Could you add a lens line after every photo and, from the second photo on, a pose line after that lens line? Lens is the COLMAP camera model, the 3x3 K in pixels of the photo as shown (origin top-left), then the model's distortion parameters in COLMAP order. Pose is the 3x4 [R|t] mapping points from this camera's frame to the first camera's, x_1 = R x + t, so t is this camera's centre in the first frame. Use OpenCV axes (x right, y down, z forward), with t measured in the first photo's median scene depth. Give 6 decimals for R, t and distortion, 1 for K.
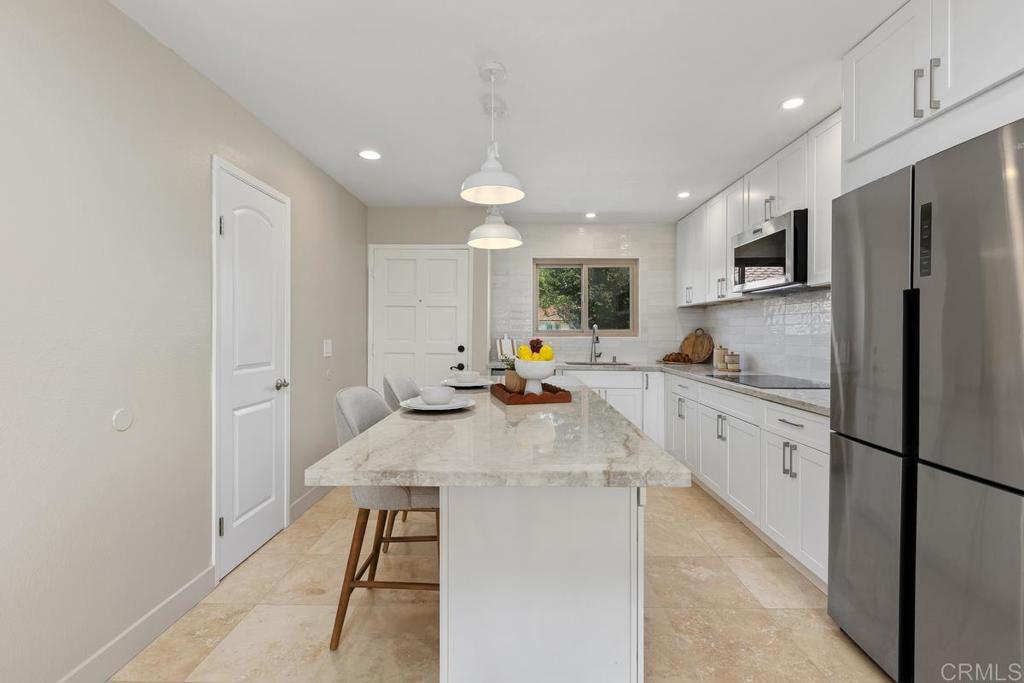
lens RADIAL K [[454.1, 0, 516.0], [0, 454.1, 335.1], [0, 0, 1]] dist [-0.010095, -0.000577]
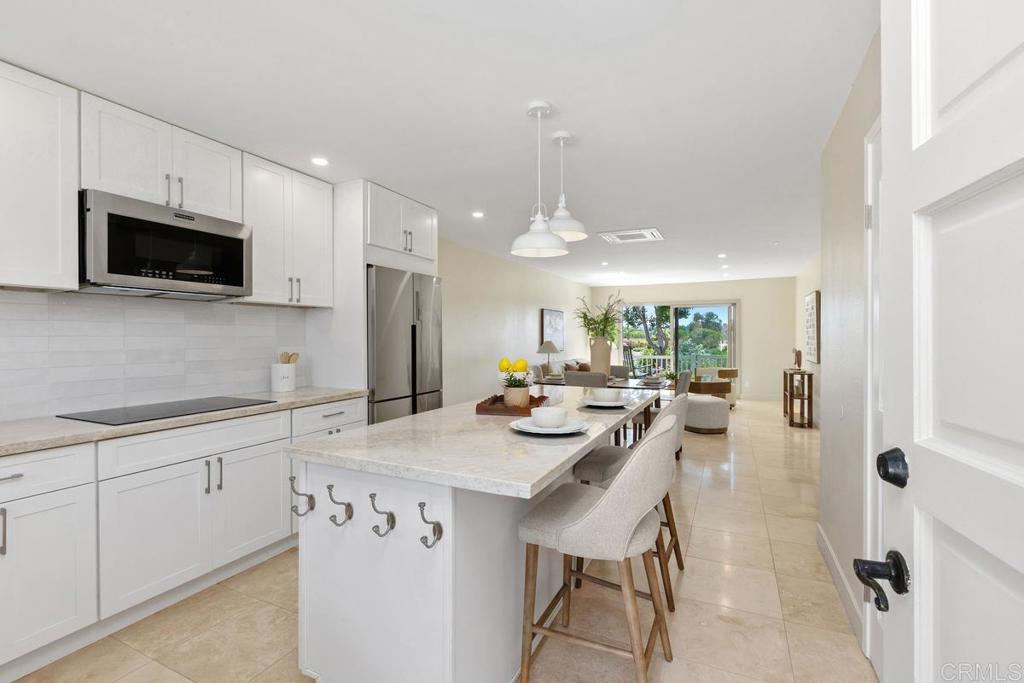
lens RADIAL K [[454.1, 0, 516.0], [0, 454.1, 335.1], [0, 0, 1]] dist [-0.010095, -0.000577]
pose [[-0.905075, 0.000934, 0.425252, -0.216573], [0.002512, 0.999992, 0.003149, -0.018657], [-0.425245, 0.003918, -0.905070, 1.007198]]
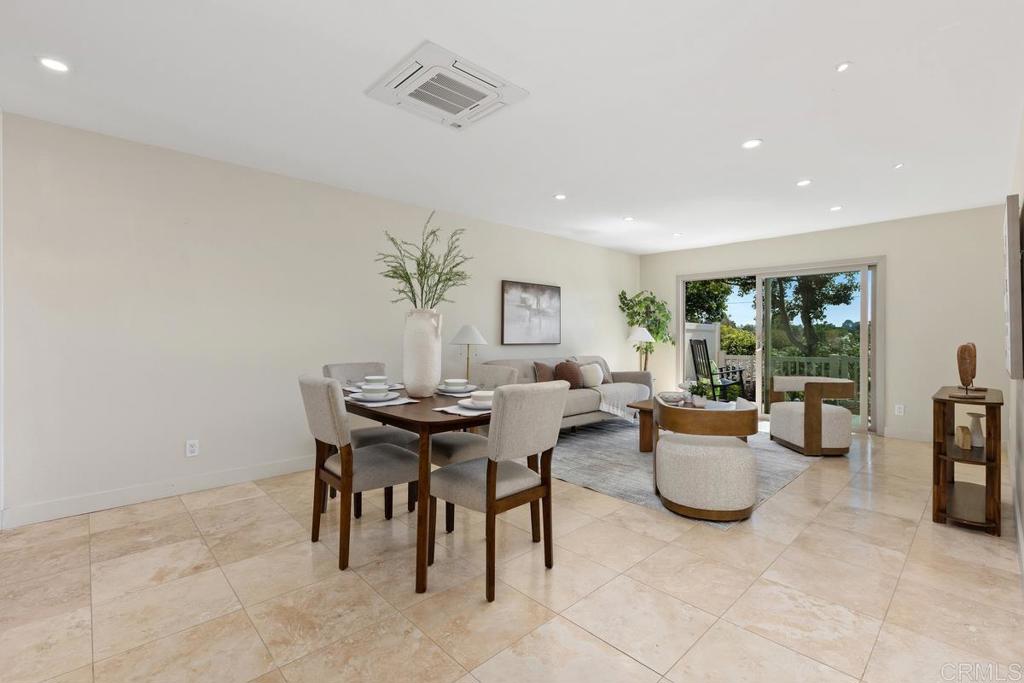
lens RADIAL K [[454.1, 0, 516.0], [0, 454.1, 335.1], [0, 0, 1]] dist [-0.010095, -0.000577]
pose [[-0.694408, -0.006883, 0.719548, -0.436220], [-0.002531, 0.999971, 0.007122, 0.019925], [-0.719577, 0.003124, -0.694406, 0.168794]]
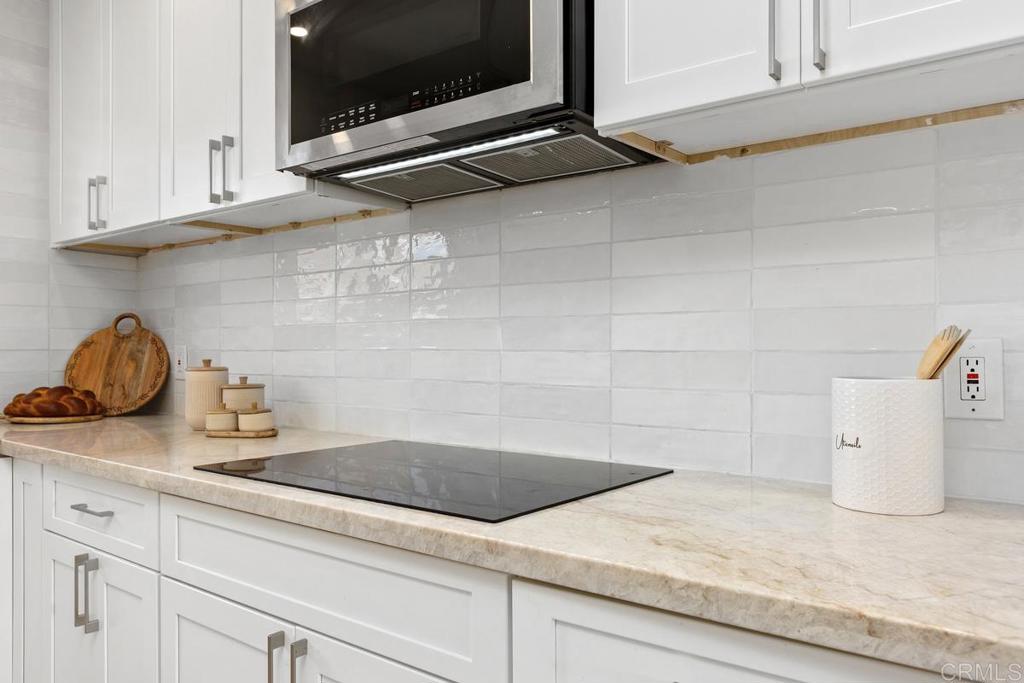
lens RADIAL K [[754.3, 0, 512.9], [0, 754.3, 354.1], [0, 0, 1]] dist [0.004273, 0.009199]
pose [[0.616759, -0.007540, 0.787116, 0.145370], [0.009613, 0.999952, 0.002046, 0.018899], [-0.787093, 0.006304, 0.616802, 0.451155]]
